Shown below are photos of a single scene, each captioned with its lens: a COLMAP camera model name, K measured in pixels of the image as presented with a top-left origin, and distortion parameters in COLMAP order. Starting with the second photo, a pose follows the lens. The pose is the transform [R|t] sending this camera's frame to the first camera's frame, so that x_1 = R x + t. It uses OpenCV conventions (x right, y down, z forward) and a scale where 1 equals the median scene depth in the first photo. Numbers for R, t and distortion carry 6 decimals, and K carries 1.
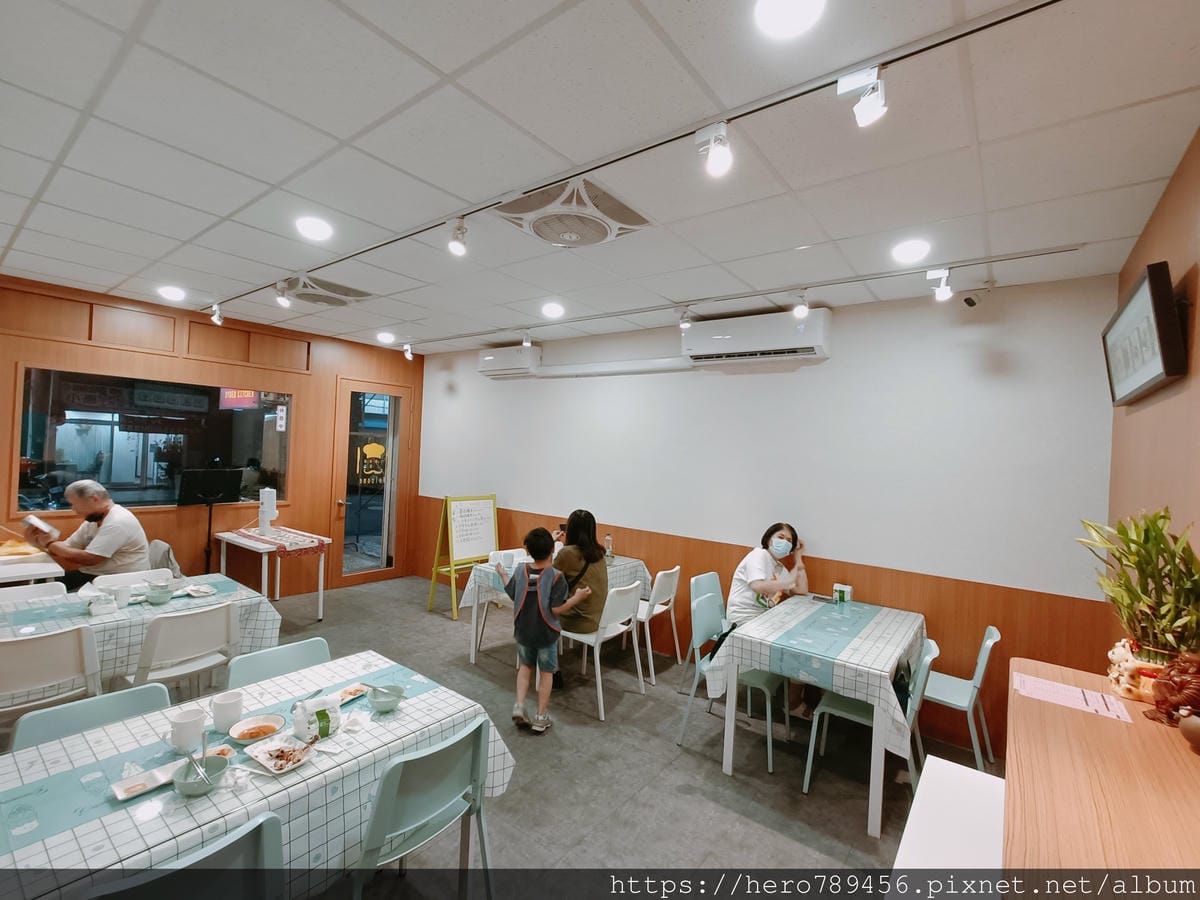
lens RADIAL K [[537.2, 0, 596.1], [0, 537.2, 447.8], [0, 0, 1]] dist [0.001132, 0.000061]
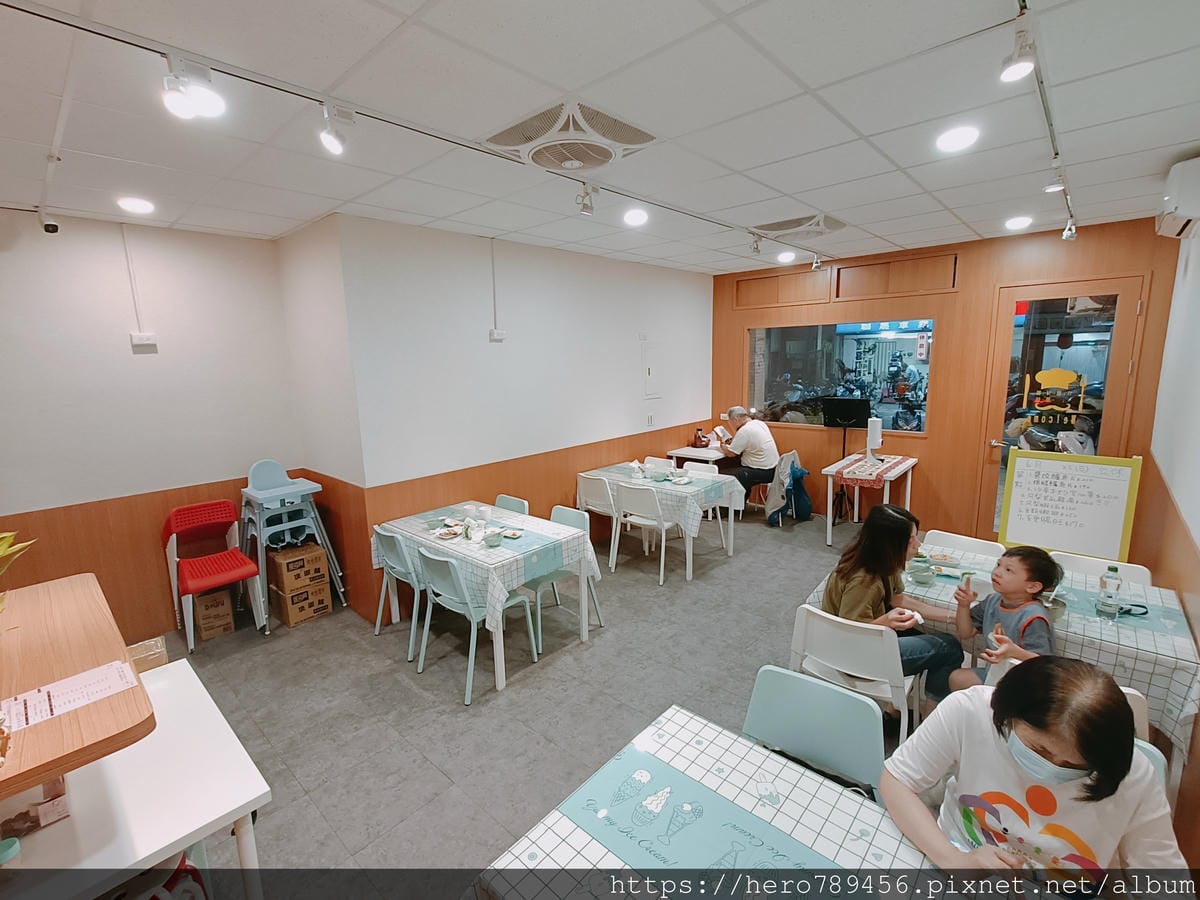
lens RADIAL K [[537.2, 0, 596.1], [0, 537.2, 447.8], [0, 0, 1]] dist [0.001132, 0.000061]
pose [[-0.079720, 0.125627, -0.988869, 0.670218], [0.026085, 0.991950, 0.123916, -0.014198], [0.996476, -0.015916, -0.082355, 0.797398]]
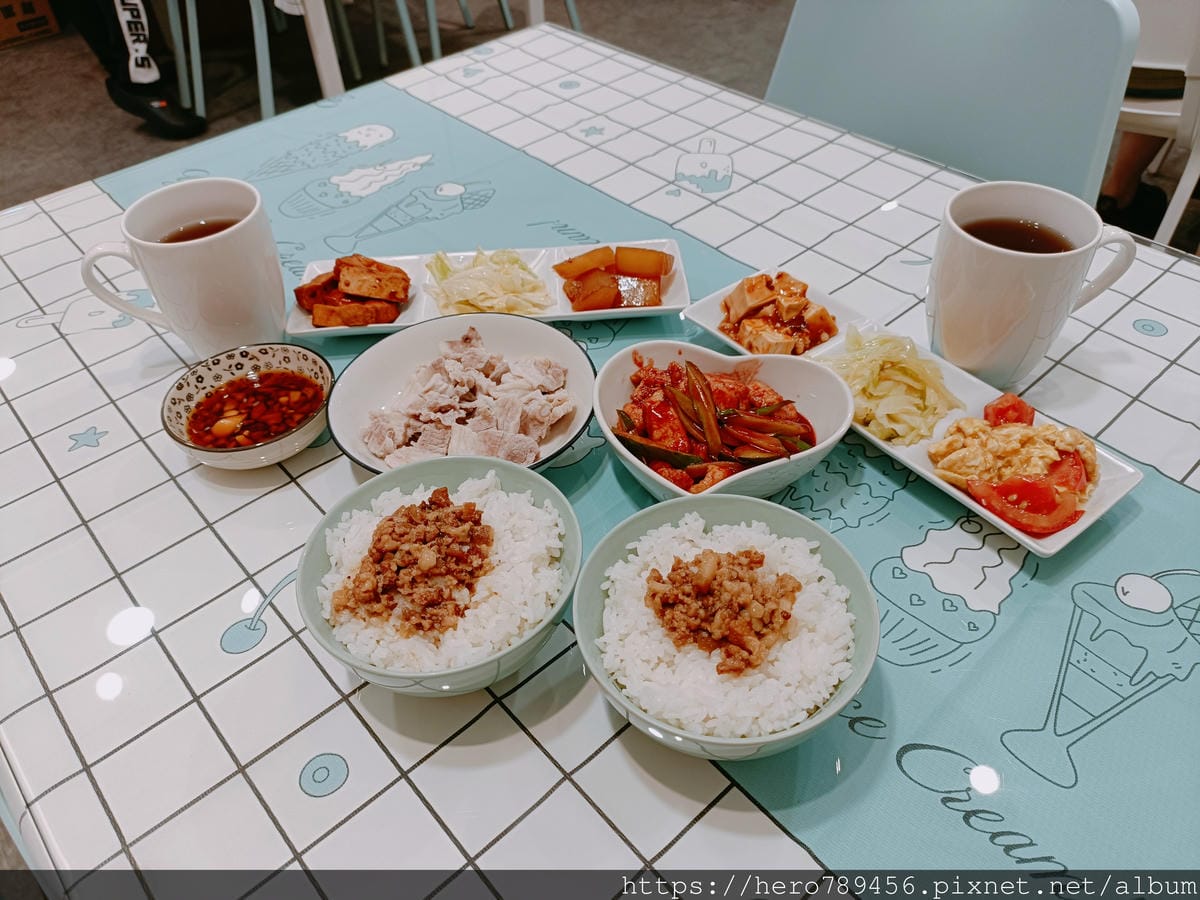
lens RADIAL K [[907.4, 0, 601.7], [0, 907.4, 449.0], [0, 0, 1]] dist [0.039531, -0.073480]
pose [[-0.181283, 0.645991, -0.741507, 0.516301], [0.028430, 0.757127, 0.652648, 0.193297], [0.983020, 0.097233, -0.155620, 0.902538]]
